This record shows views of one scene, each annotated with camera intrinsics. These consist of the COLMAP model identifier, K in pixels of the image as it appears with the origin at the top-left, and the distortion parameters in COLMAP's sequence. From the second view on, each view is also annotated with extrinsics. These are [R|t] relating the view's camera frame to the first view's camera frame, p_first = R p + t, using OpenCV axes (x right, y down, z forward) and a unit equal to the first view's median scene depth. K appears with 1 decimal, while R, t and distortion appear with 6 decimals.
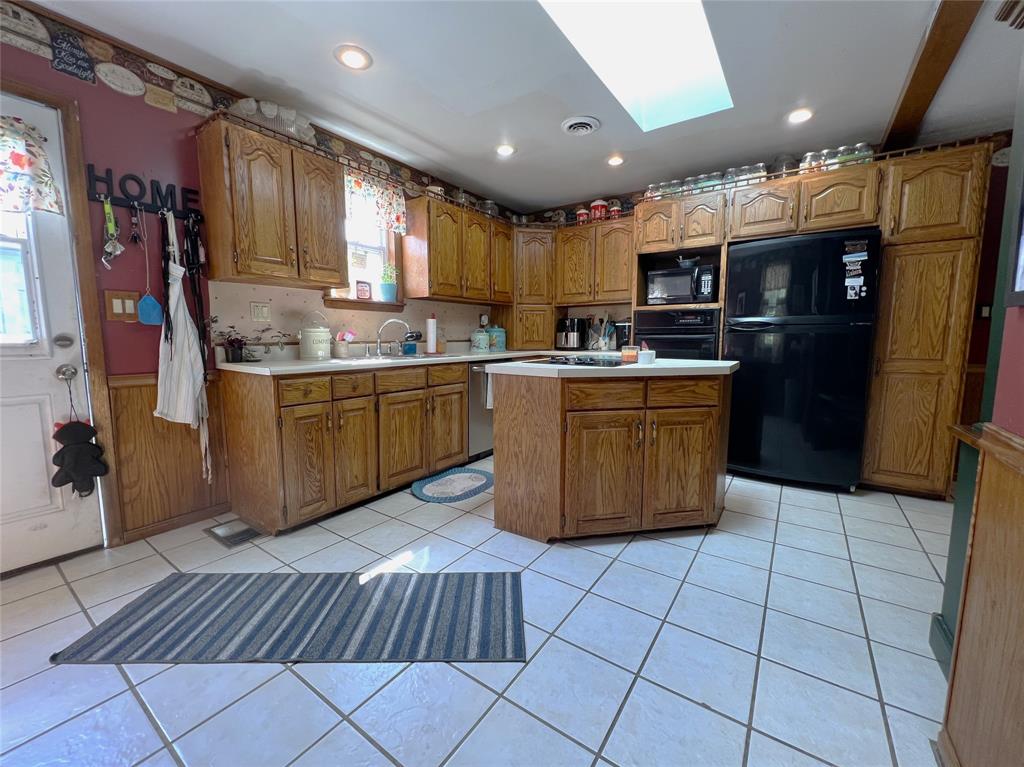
lens RADIAL K [[414.7, 0, 509.5], [0, 414.7, 383.3], [0, 0, 1]] dist [0.000526, 0.000091]
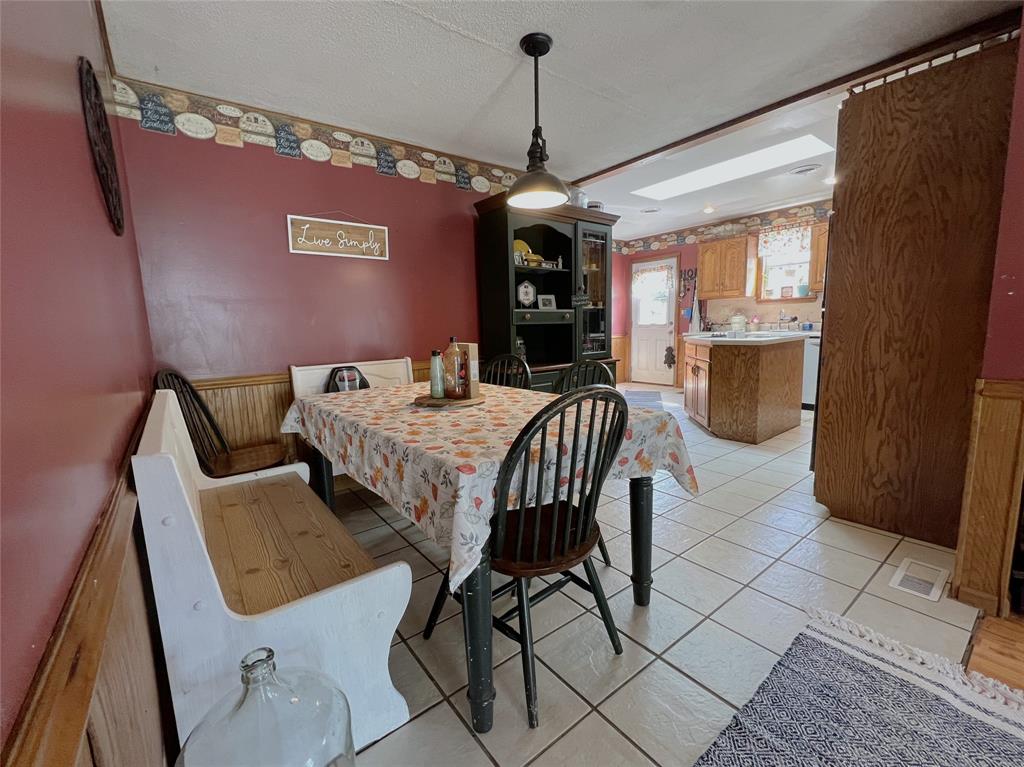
lens RADIAL K [[427.9, 0, 511.7], [0, 427.9, 381.6], [0, 0, 1]] dist [-0.001592, 0.000047]
pose [[-0.297192, 0.128832, -0.946086, 2.486367], [-0.083626, 0.983536, 0.160201, -0.074398], [0.951149, 0.126727, -0.281526, 0.708859]]
